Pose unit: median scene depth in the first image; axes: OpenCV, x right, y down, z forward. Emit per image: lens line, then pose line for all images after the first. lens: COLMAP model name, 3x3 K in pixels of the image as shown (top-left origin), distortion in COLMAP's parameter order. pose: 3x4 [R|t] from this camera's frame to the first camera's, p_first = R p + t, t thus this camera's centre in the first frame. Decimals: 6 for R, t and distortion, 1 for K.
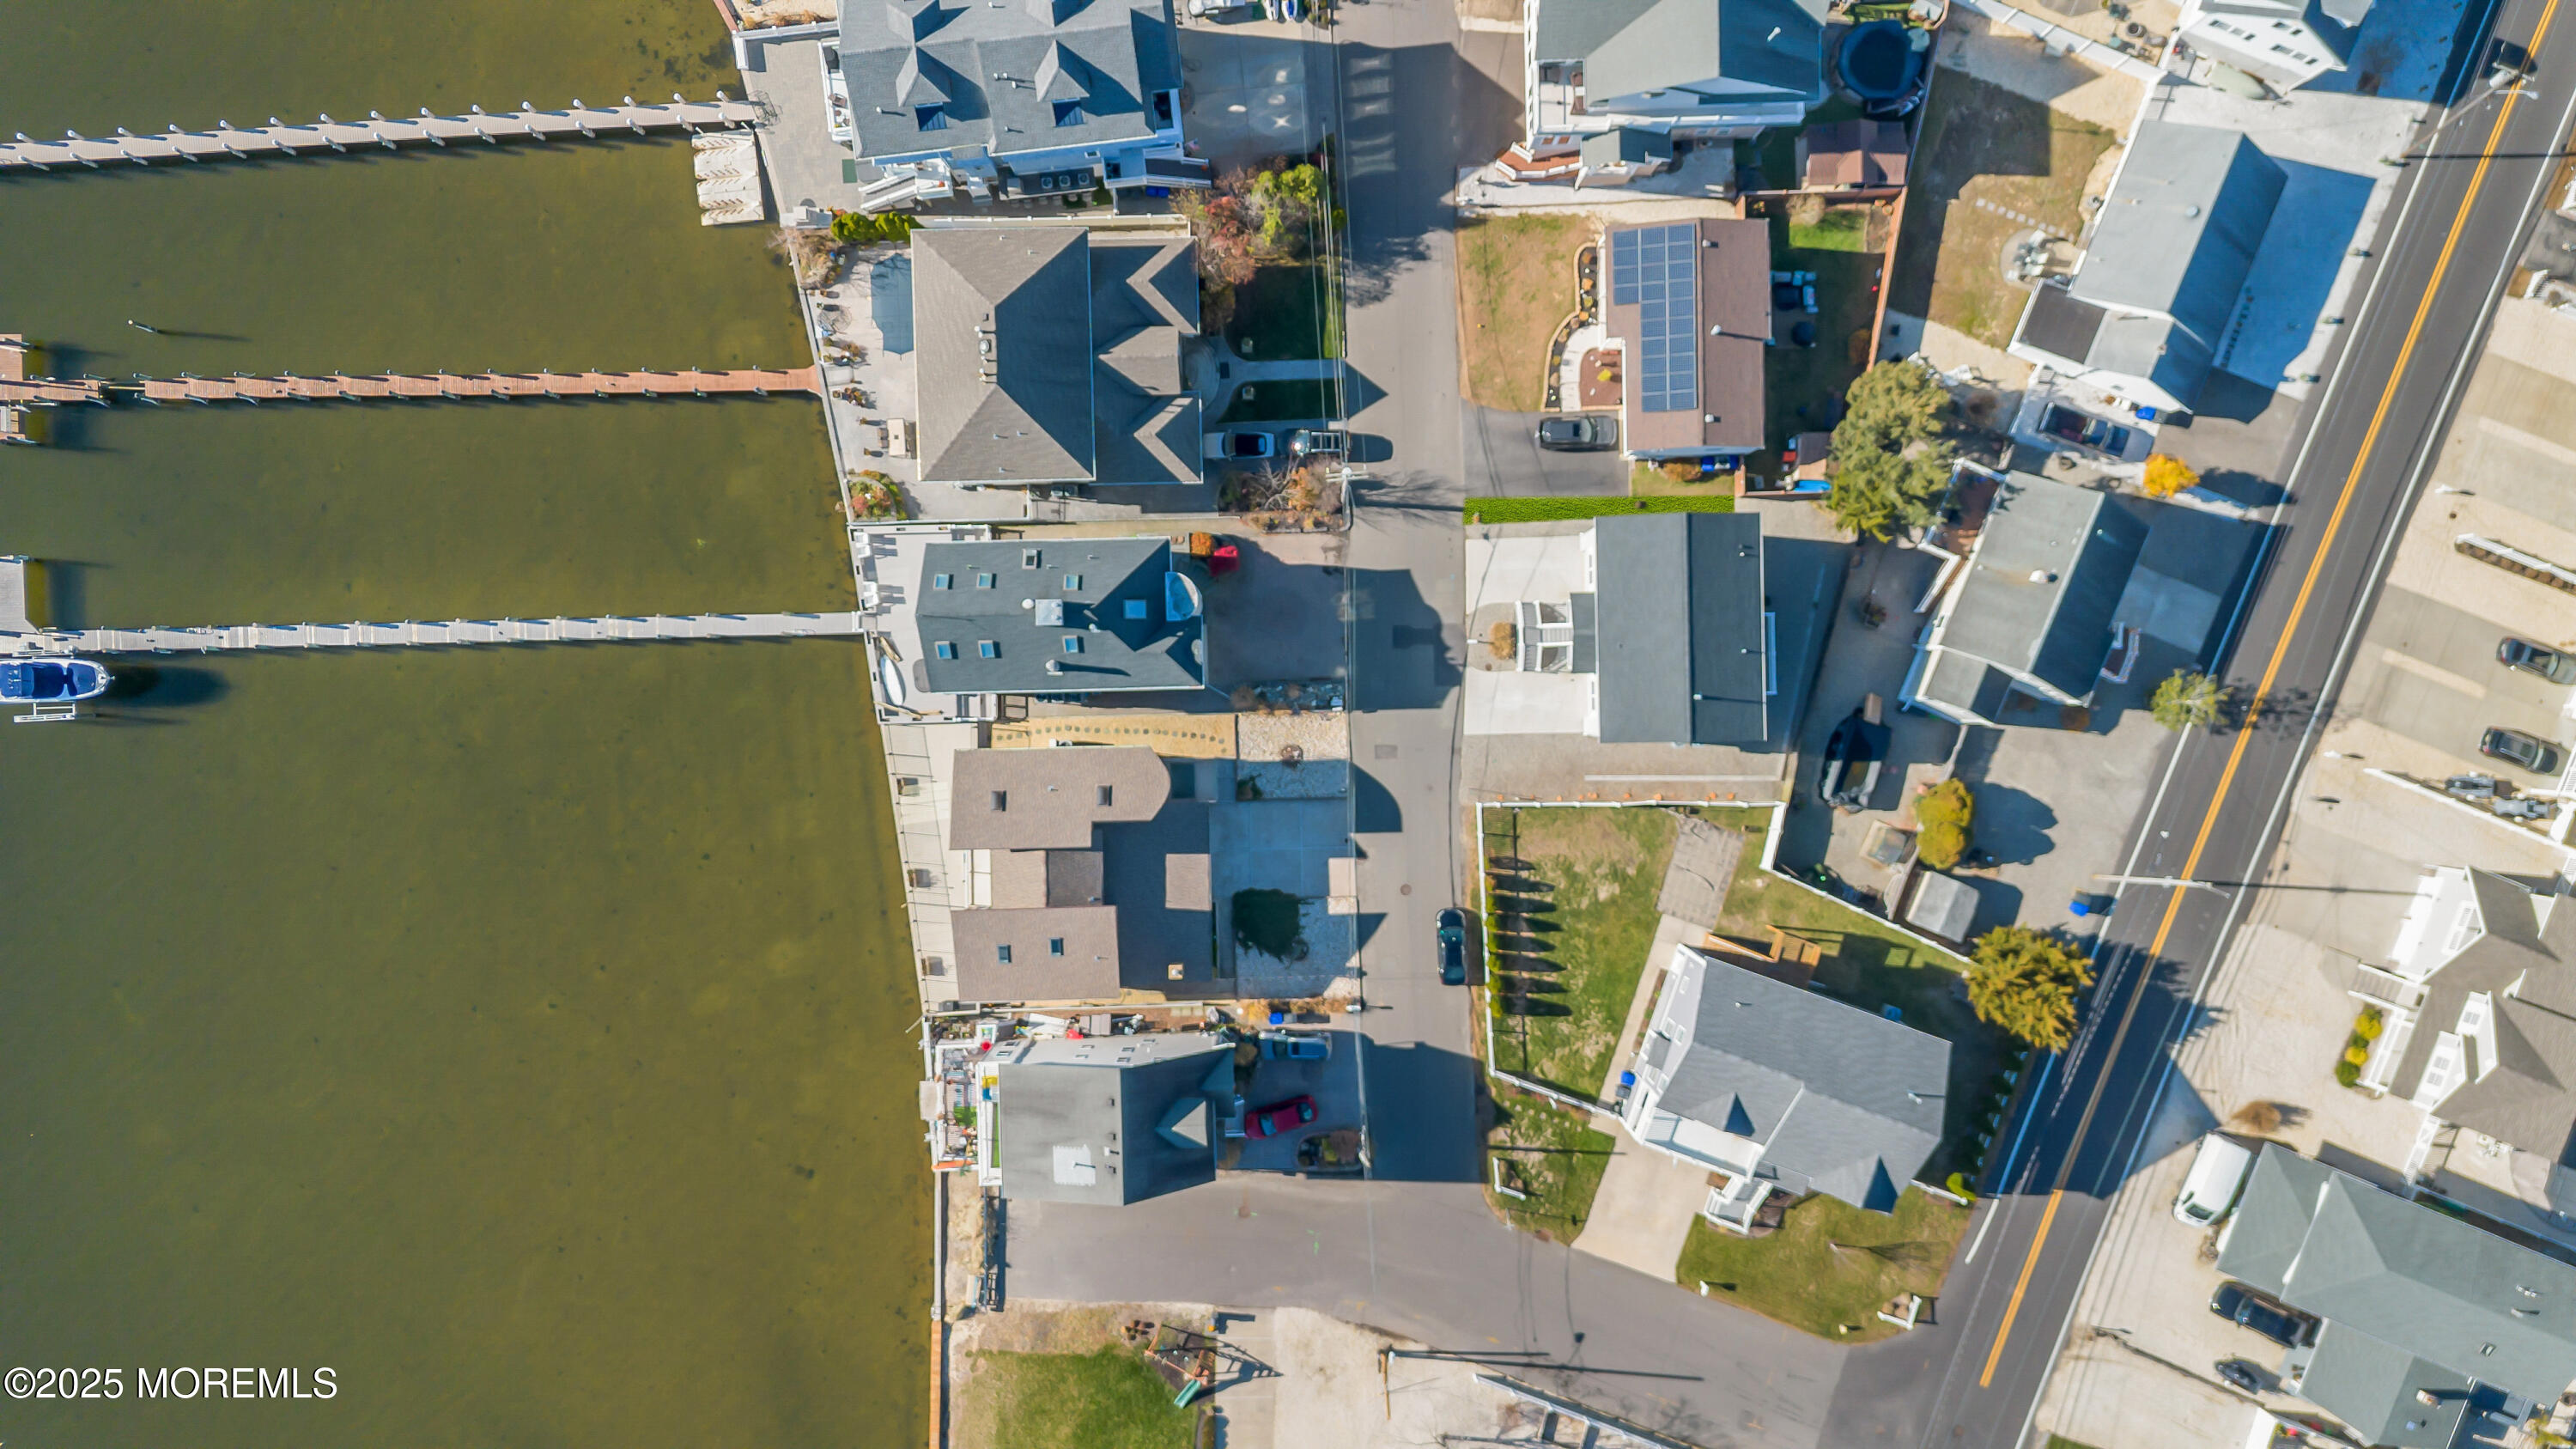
lens RADIAL K [[1814.0, 0, 1288.4], [0, 1814.0, 709.1], [0, 0, 1]] dist [0.097146, -0.100307]
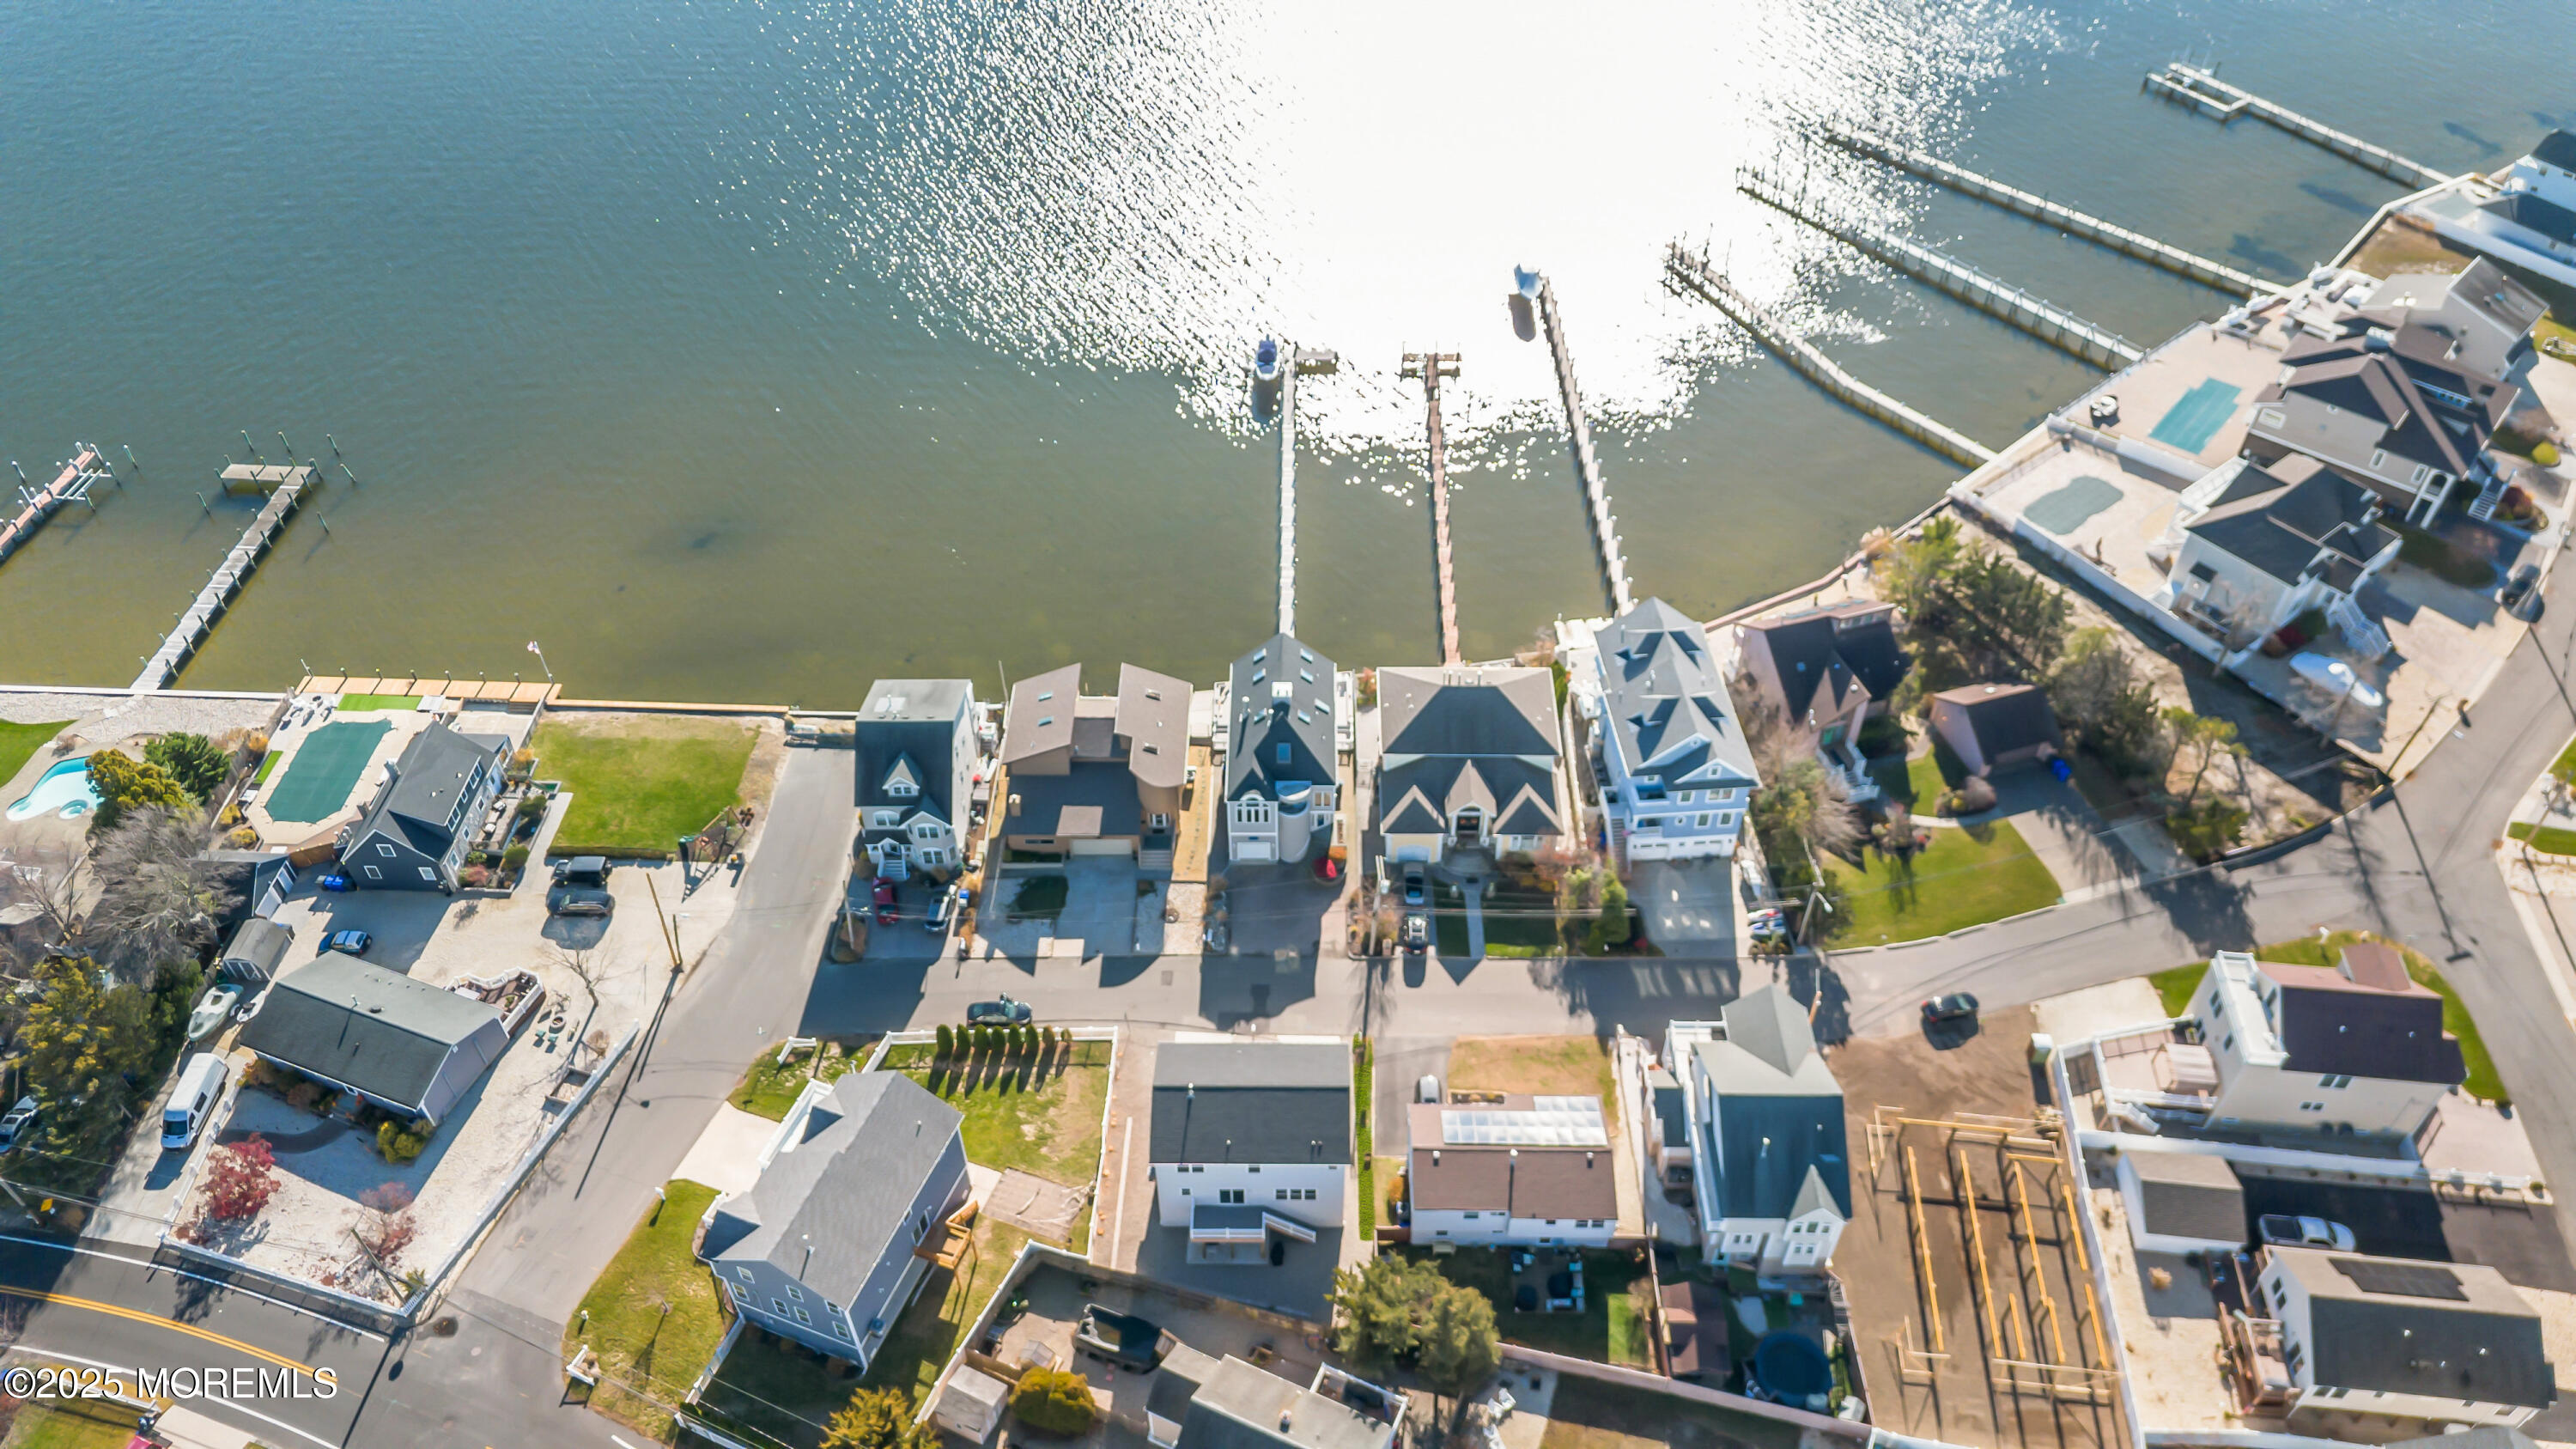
lens RADIAL K [[1812.5, 0, 1282.5], [0, 1812.5, 724.5], [0, 0, 1]] dist [0.105503, -0.116256]
pose [[-0.034054, 0.709258, -0.704125, 0.797695], [-0.999394, -0.029254, 0.018867, -0.073119], [-0.007216, 0.704341, 0.709825, 0.009775]]
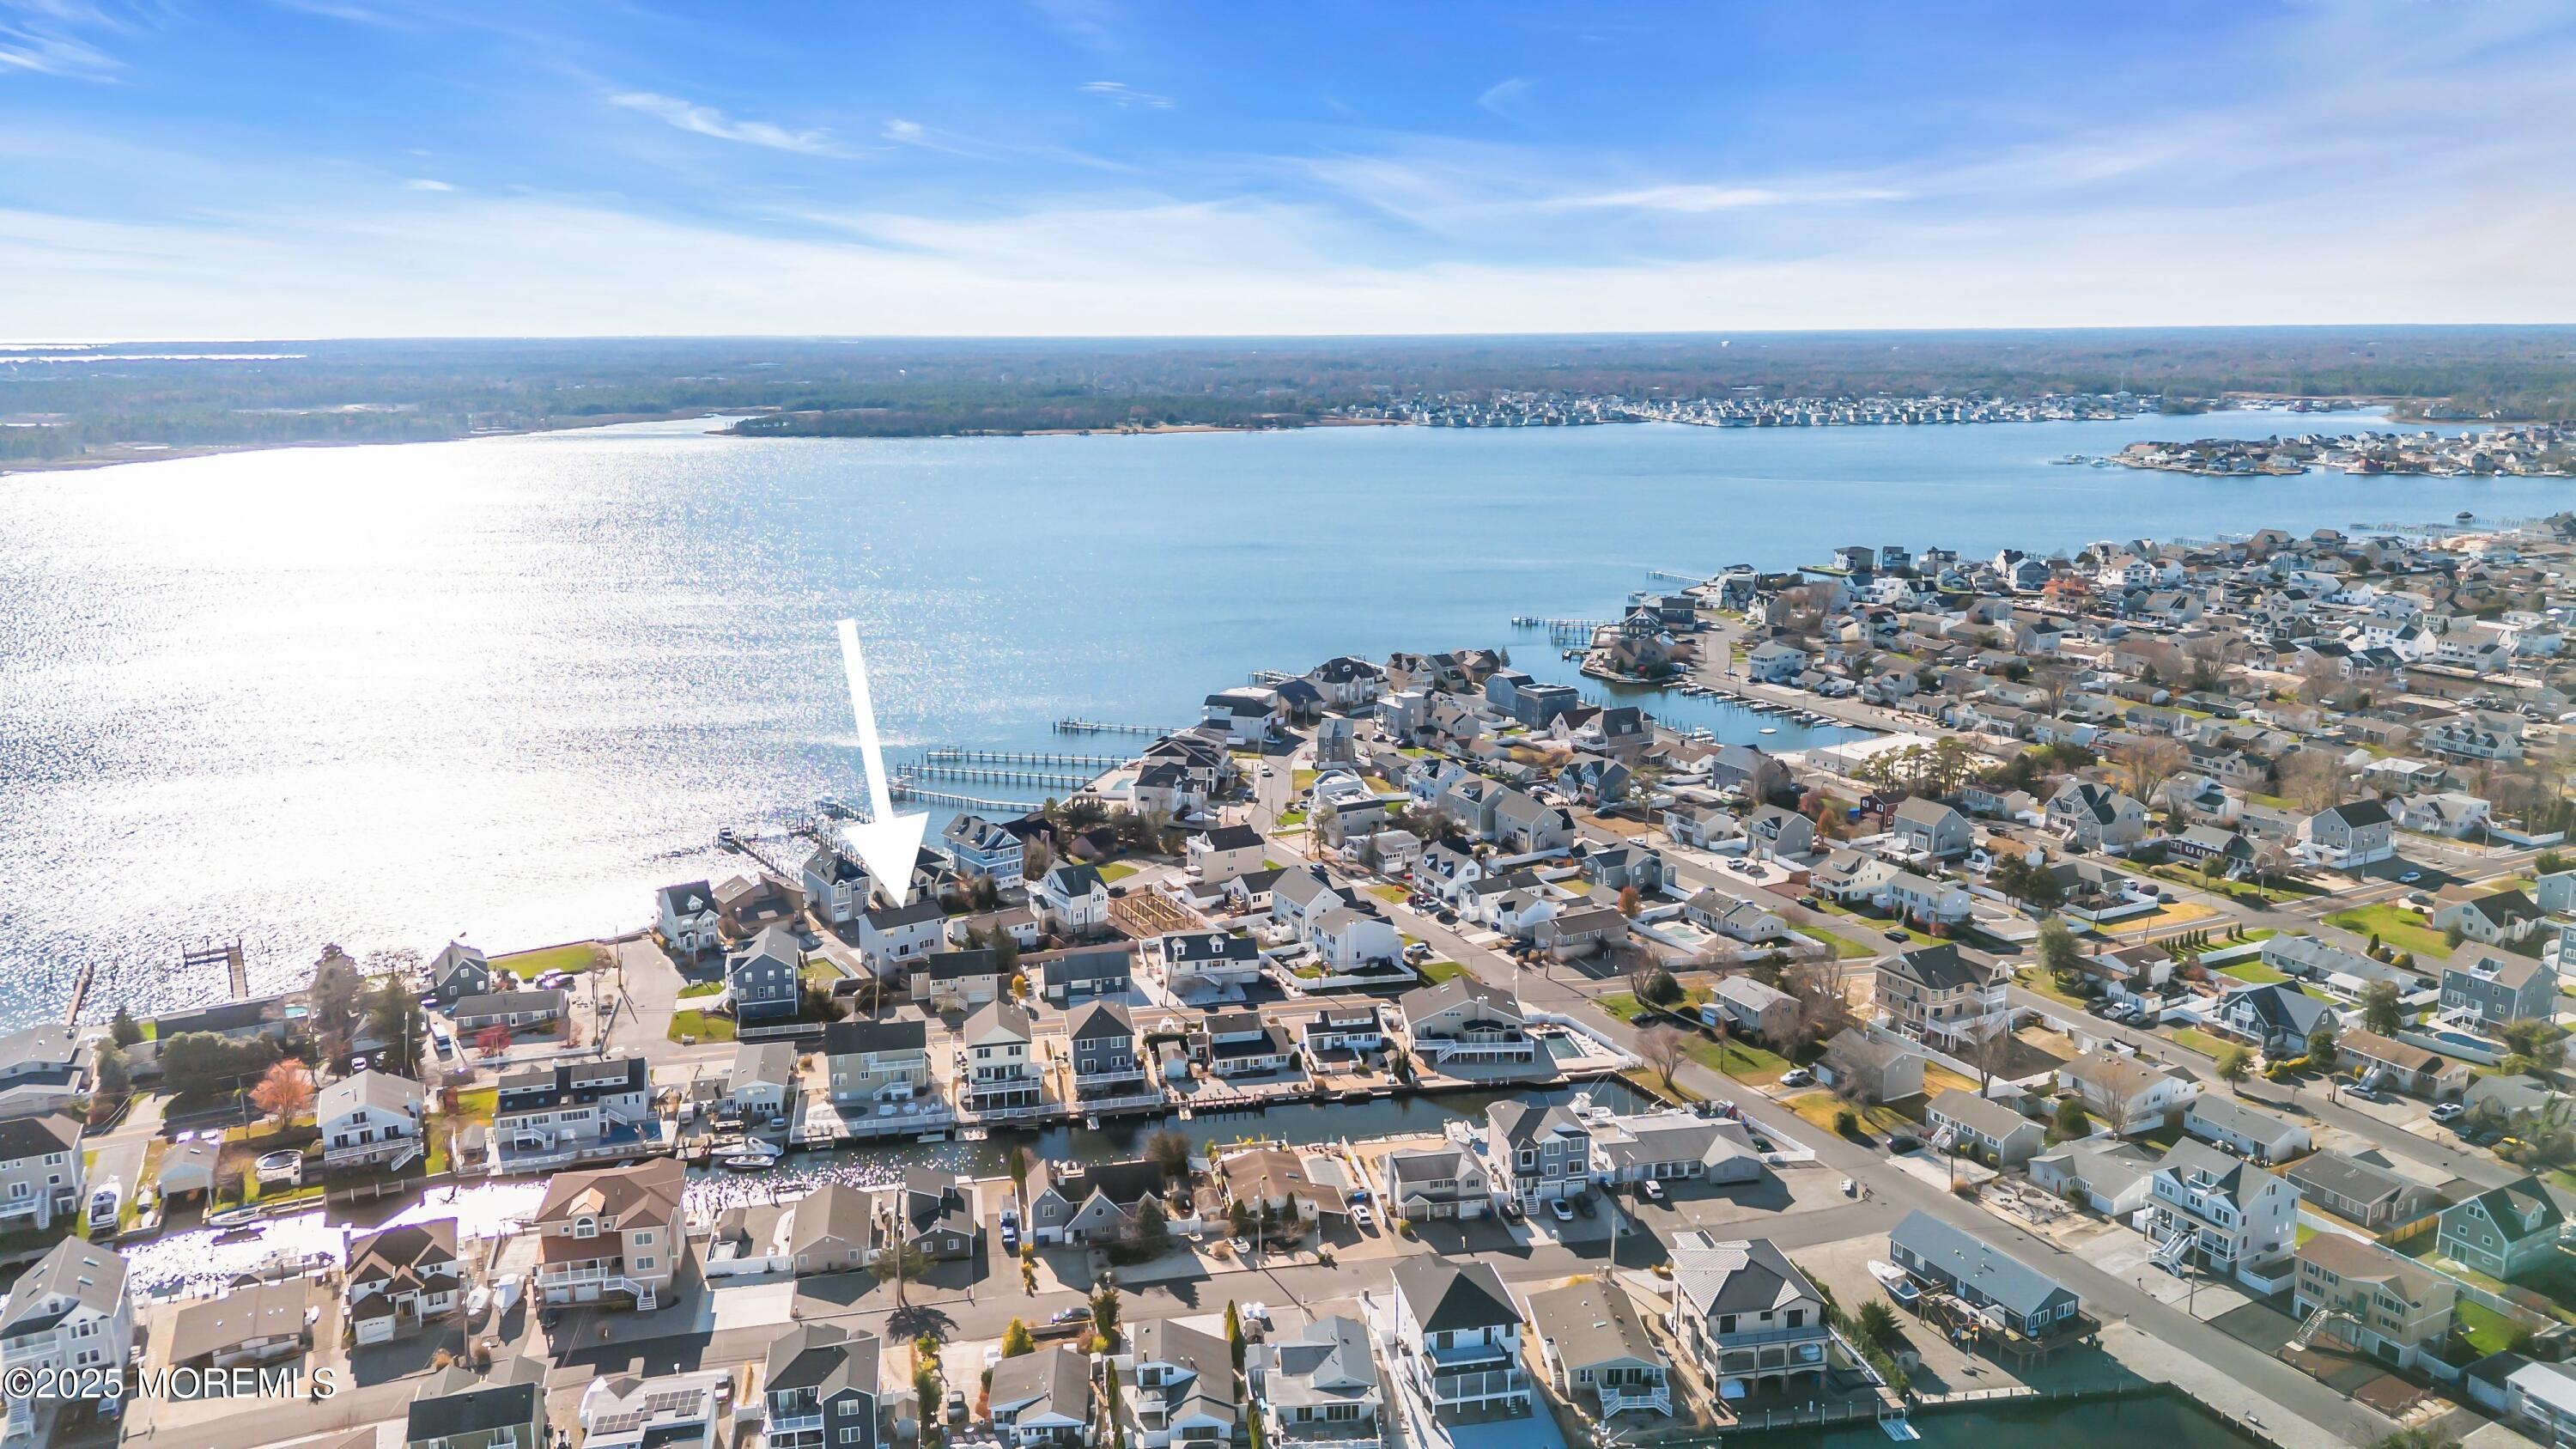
lens RADIAL K [[1814.0, 0, 1288.4], [0, 1814.0, 709.1], [0, 0, 1]] dist [0.097146, -0.100307]
pose [[0.540007, 0.173429, -0.823599, 2.870602], [-0.841636, 0.103792, -0.529977, 0.944617], [-0.006430, 0.979362, 0.202013, 0.013929]]
